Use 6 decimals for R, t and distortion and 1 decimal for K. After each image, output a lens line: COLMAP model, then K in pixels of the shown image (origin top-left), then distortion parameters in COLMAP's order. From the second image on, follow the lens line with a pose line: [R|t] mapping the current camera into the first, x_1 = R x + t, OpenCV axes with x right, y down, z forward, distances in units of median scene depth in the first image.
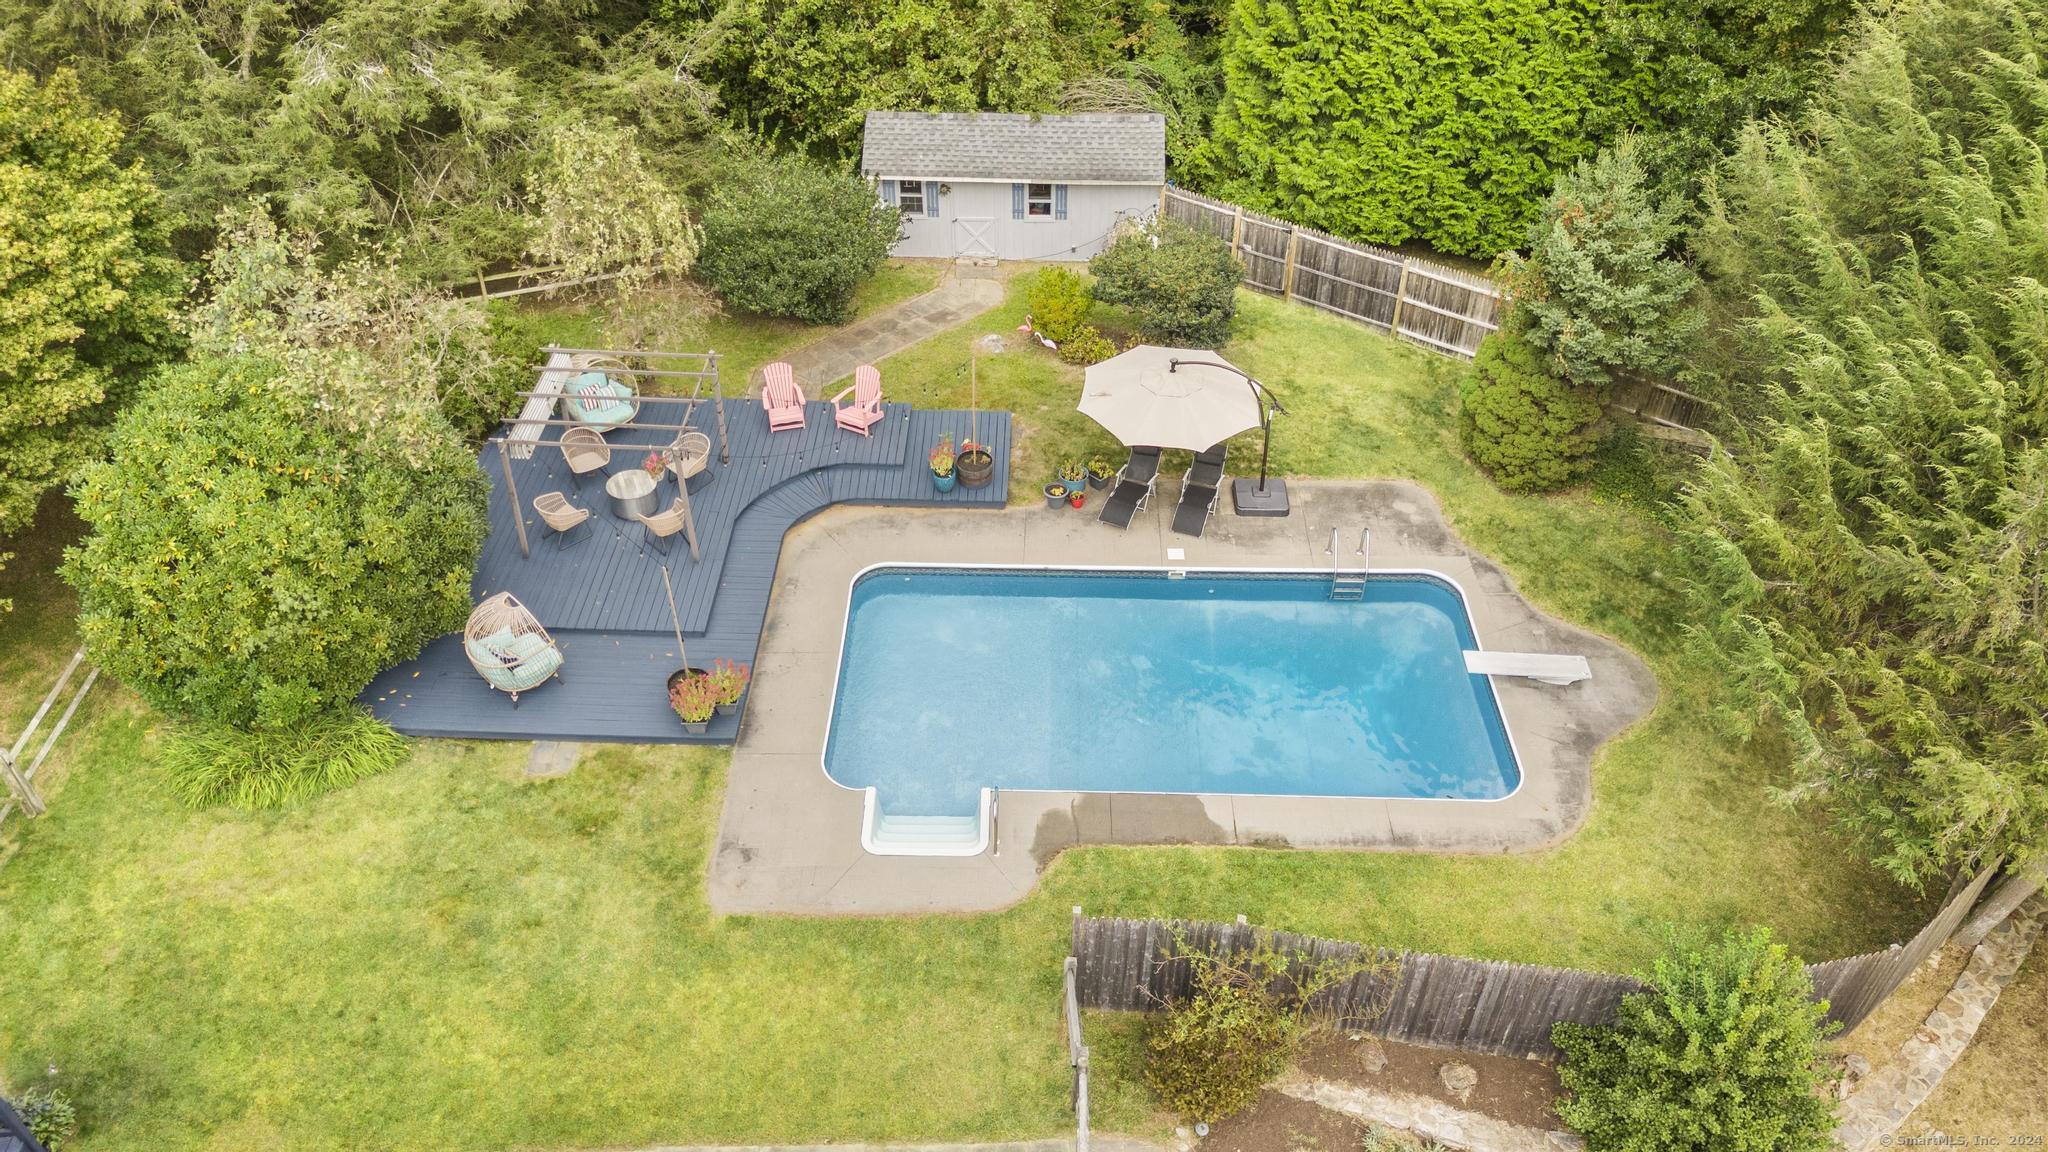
lens RADIAL K [[1508.9, 0, 1024.0], [0, 1508.9, 576.0], [0, 0, 1]] dist [0.034841, -0.004556]
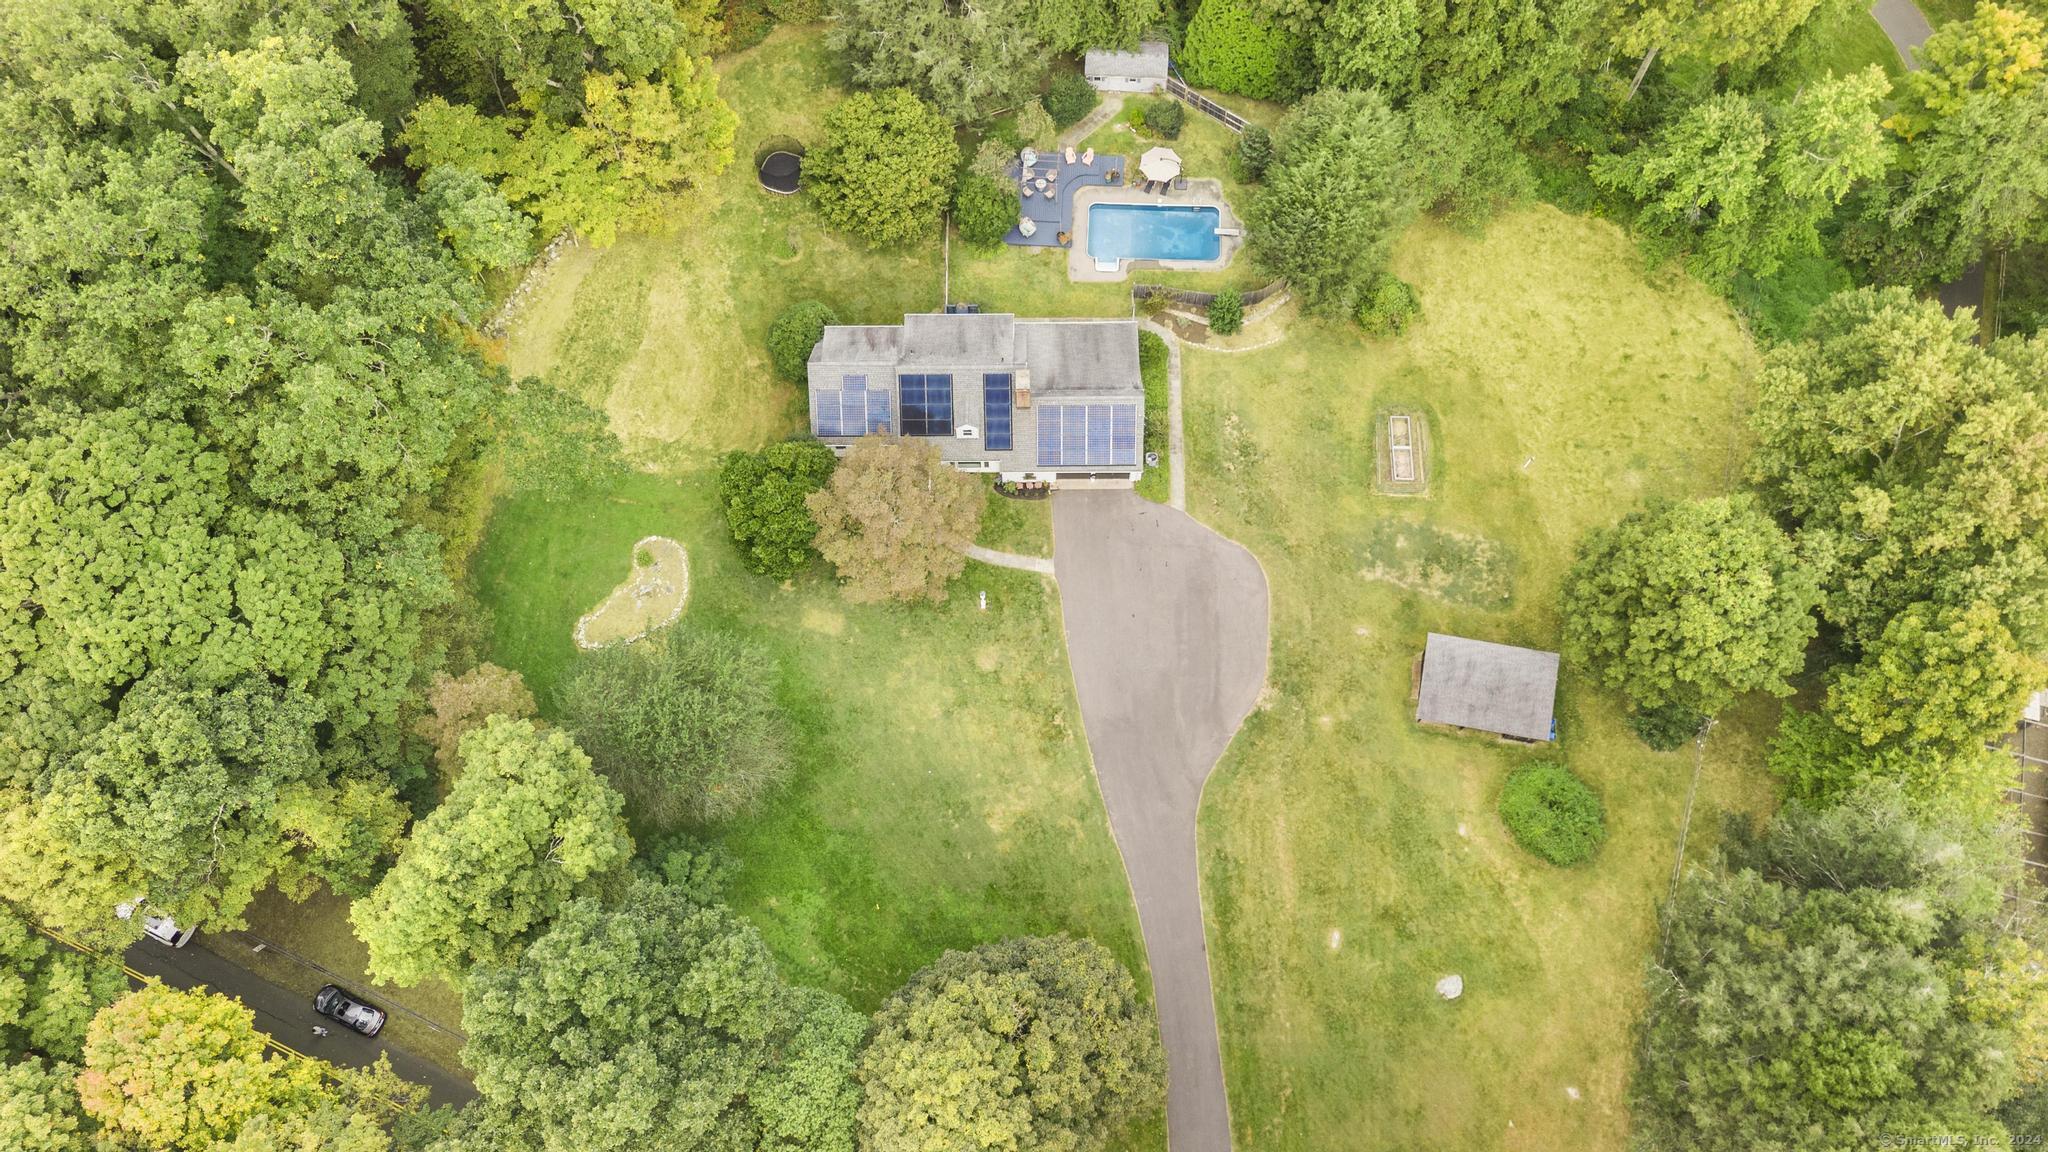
lens RADIAL K [[1508.9, 0, 1024.0], [0, 1508.9, 576.0], [0, 0, 1]] dist [0.034841, -0.004556]
pose [[0.998812, 0.025412, -0.041568, -0.090722], [-0.004099, 0.894003, 0.448042, -1.049498], [0.048548, -0.447339, 0.893046, -3.617626]]
